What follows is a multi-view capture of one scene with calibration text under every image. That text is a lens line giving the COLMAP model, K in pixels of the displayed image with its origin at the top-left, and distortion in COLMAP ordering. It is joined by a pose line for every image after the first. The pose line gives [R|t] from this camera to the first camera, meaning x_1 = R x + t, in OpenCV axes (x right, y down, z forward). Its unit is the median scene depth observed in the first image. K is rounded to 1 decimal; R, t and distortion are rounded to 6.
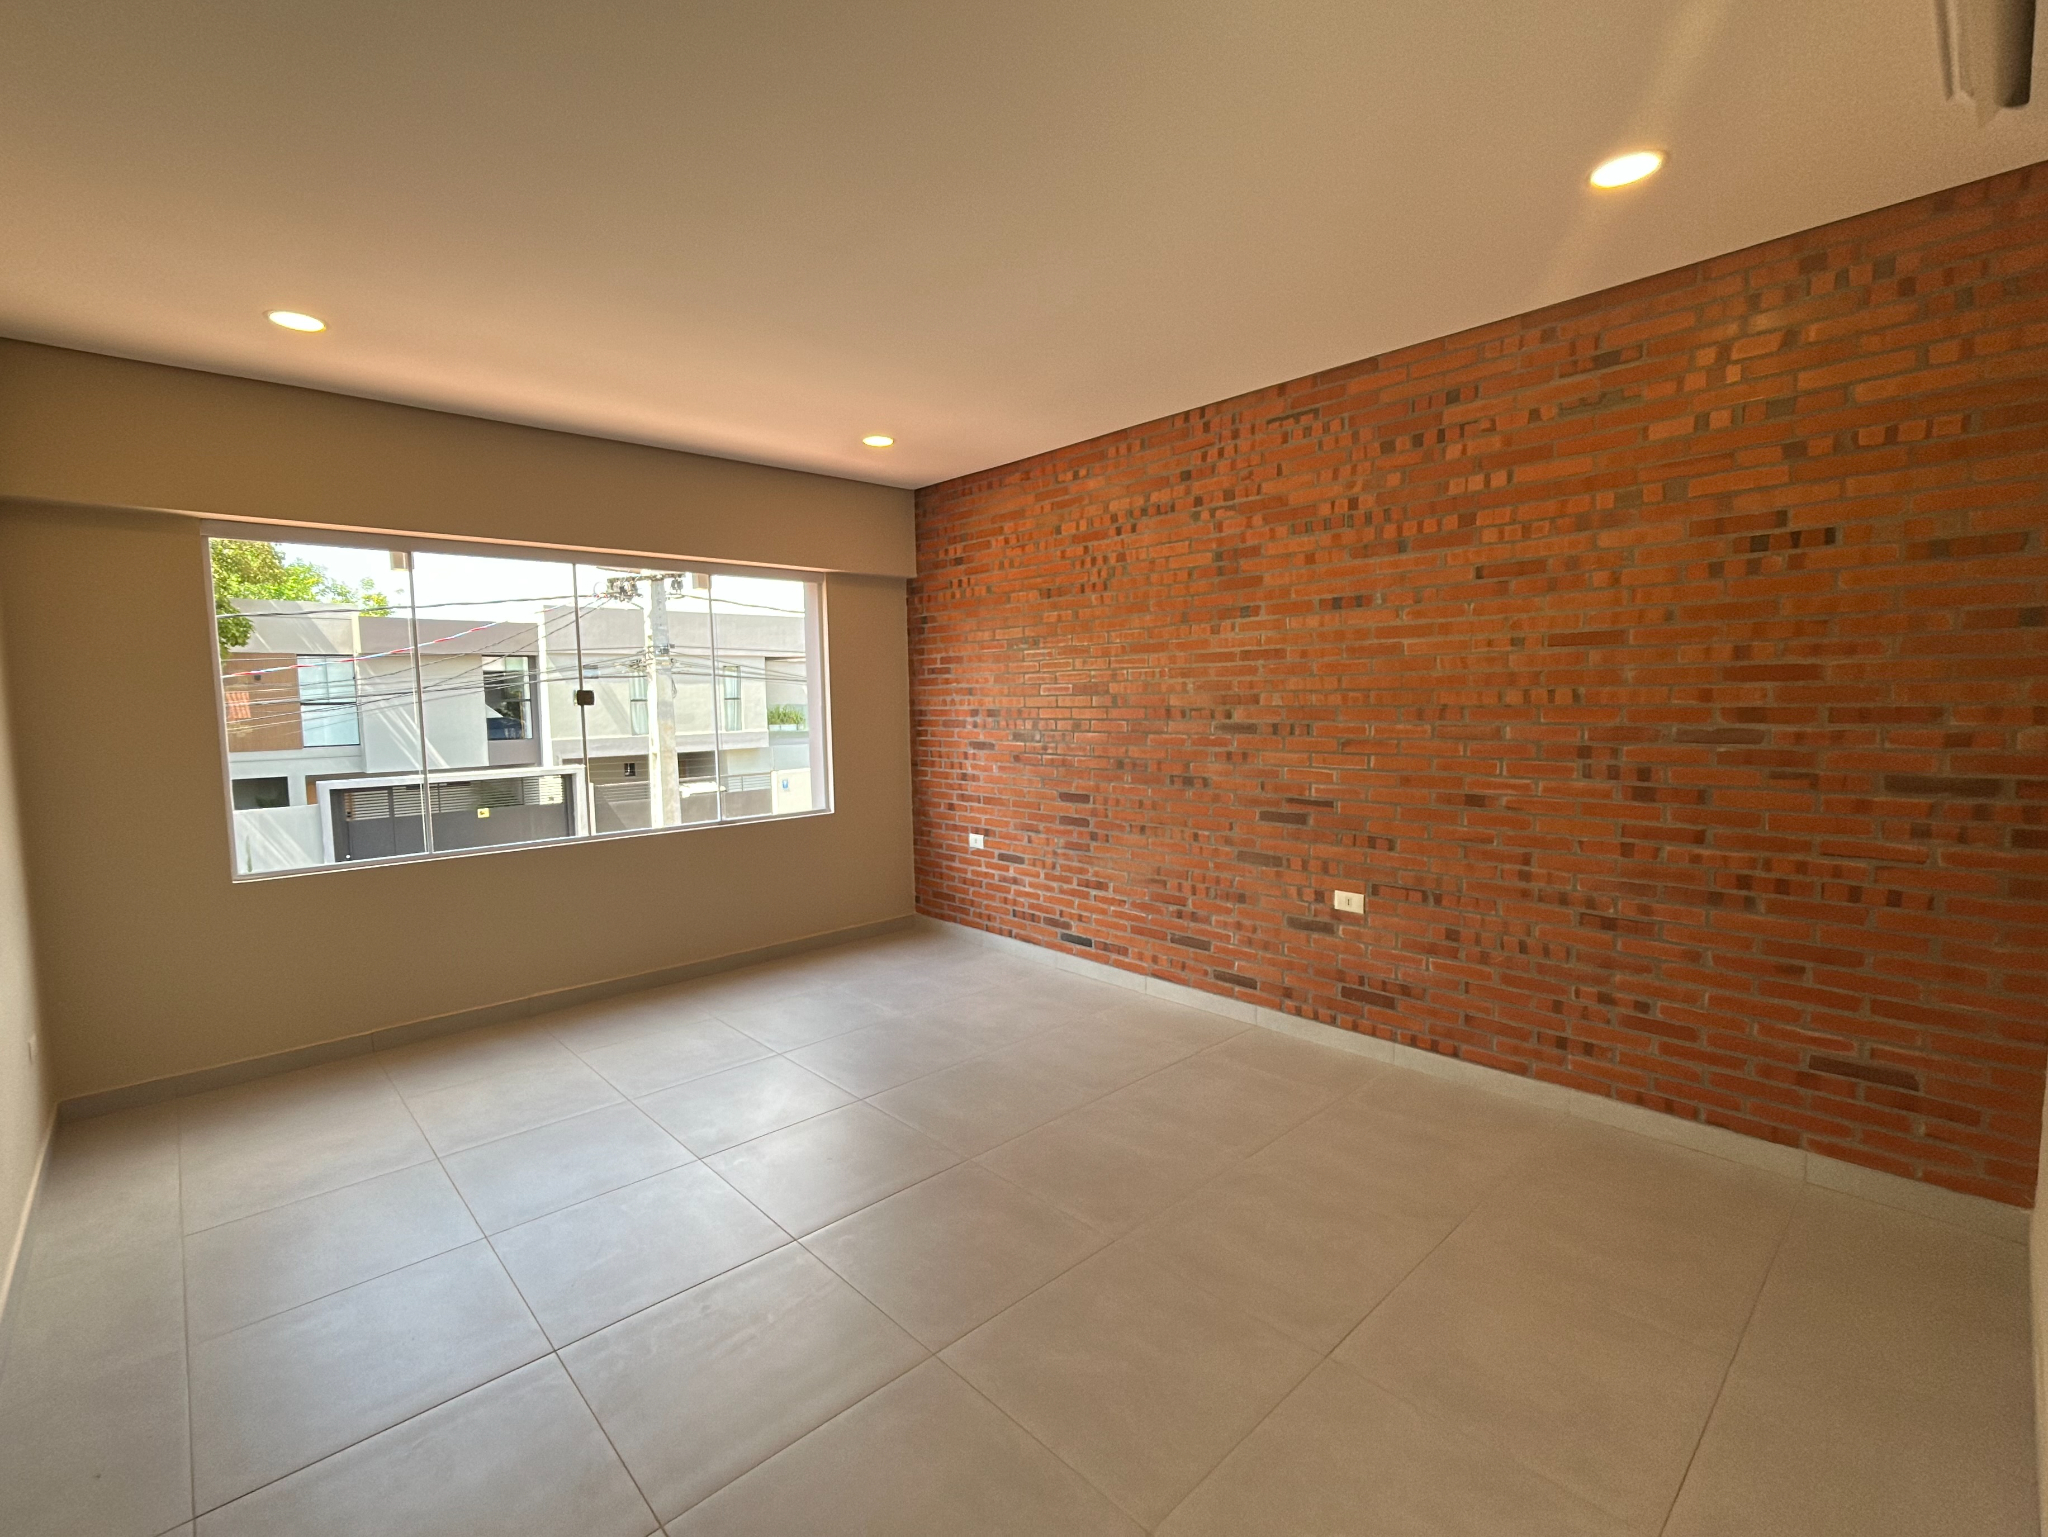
lens RADIAL K [[925.5, 0, 1020.0], [0, 925.5, 767.1], [0, 0, 1]] dist [-0.001165, -0.000117]
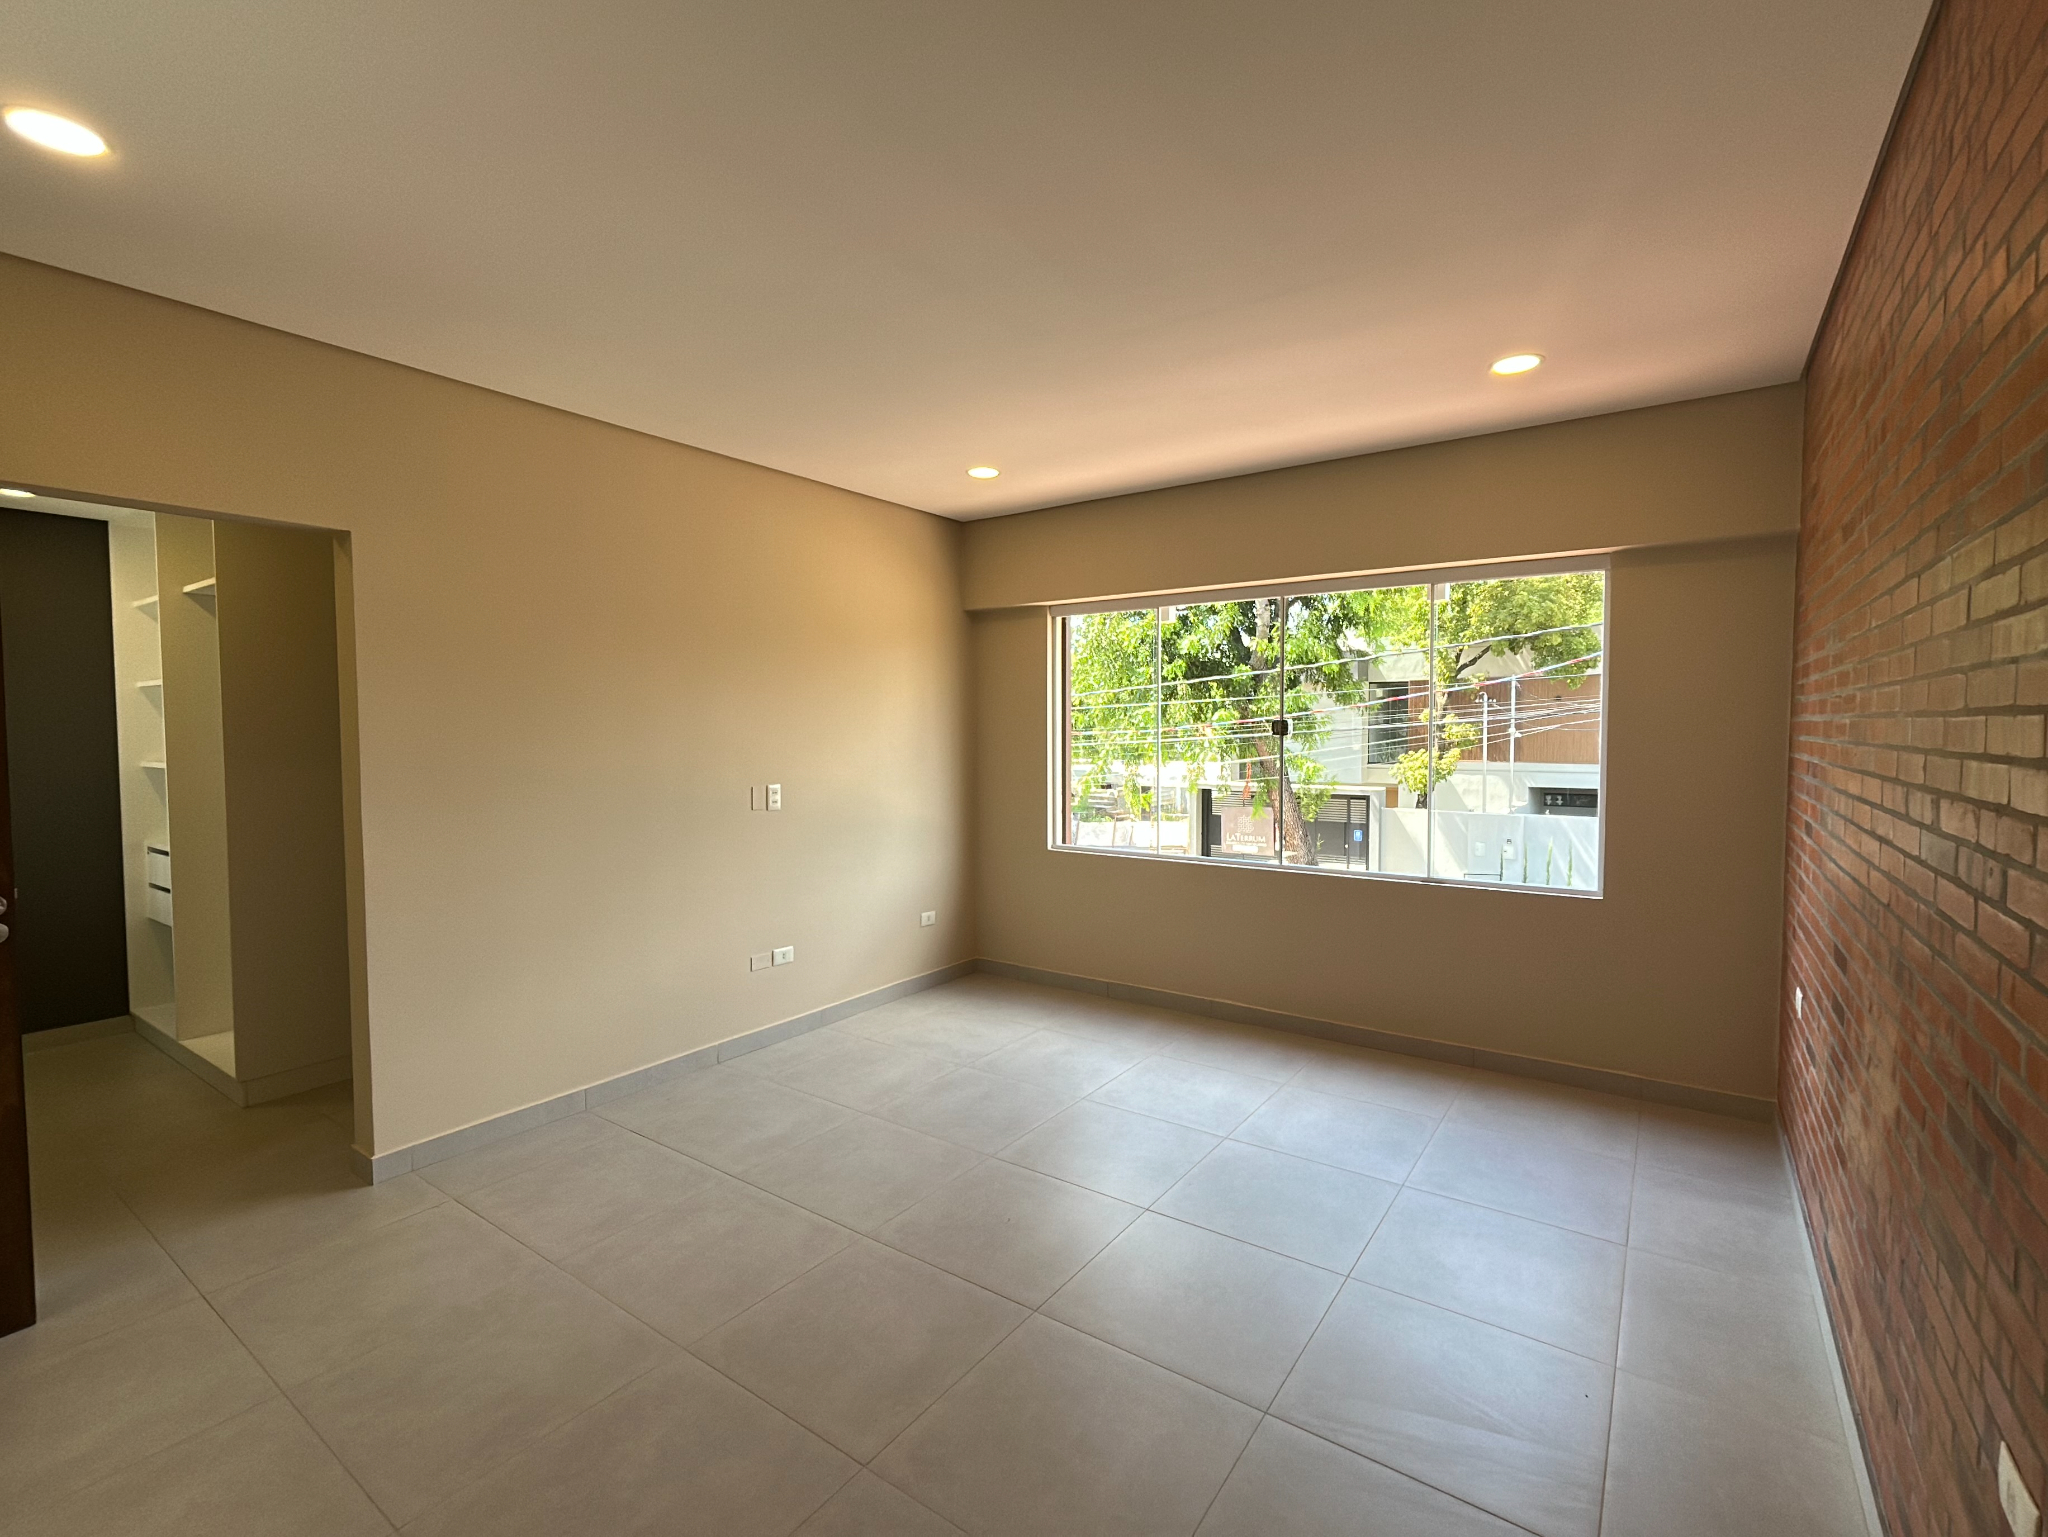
lens RADIAL K [[925.5, 0, 1020.0], [0, 925.5, 767.1], [0, 0, 1]] dist [-0.001165, -0.000117]
pose [[0.204353, 0.061099, -0.976989, 0.526636], [-0.079642, 0.995779, 0.045616, -0.063082], [0.975652, 0.068488, 0.208357, 0.589643]]
